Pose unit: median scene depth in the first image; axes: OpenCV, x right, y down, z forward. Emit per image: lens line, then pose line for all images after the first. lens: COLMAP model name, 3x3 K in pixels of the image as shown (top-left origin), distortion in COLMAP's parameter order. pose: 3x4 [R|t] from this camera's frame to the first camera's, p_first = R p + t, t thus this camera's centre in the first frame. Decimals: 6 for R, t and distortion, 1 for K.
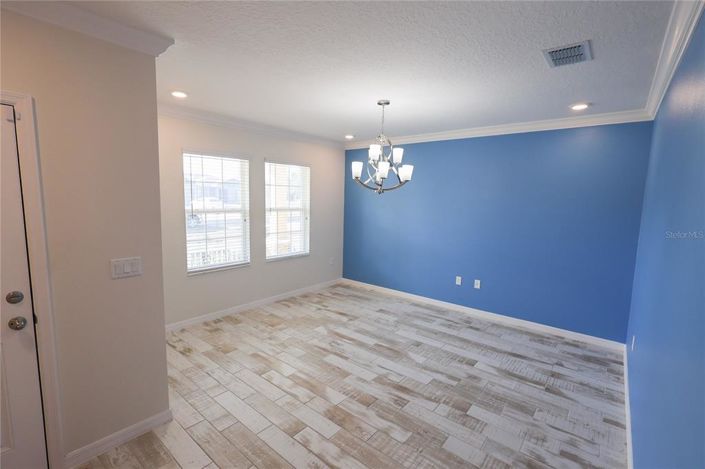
lens RADIAL K [[321.2, 0, 346.6], [0, 321.2, 234.2], [0, 0, 1]] dist [-0.002089, -0.000326]
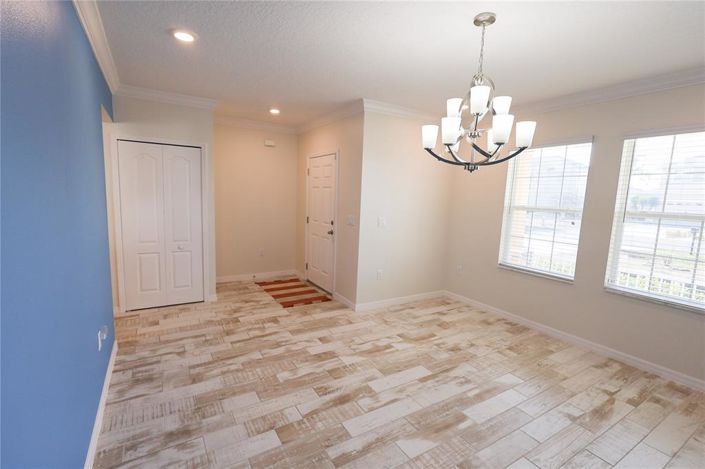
lens RADIAL K [[321.2, 0, 346.6], [0, 321.2, 234.2], [0, 0, 1]] dist [-0.002089, -0.000326]
pose [[-0.320256, 0.085754, -0.943442, 0.763631], [-0.151142, 0.978513, 0.140247, -0.056408], [0.935197, 0.187508, -0.300413, 0.965506]]
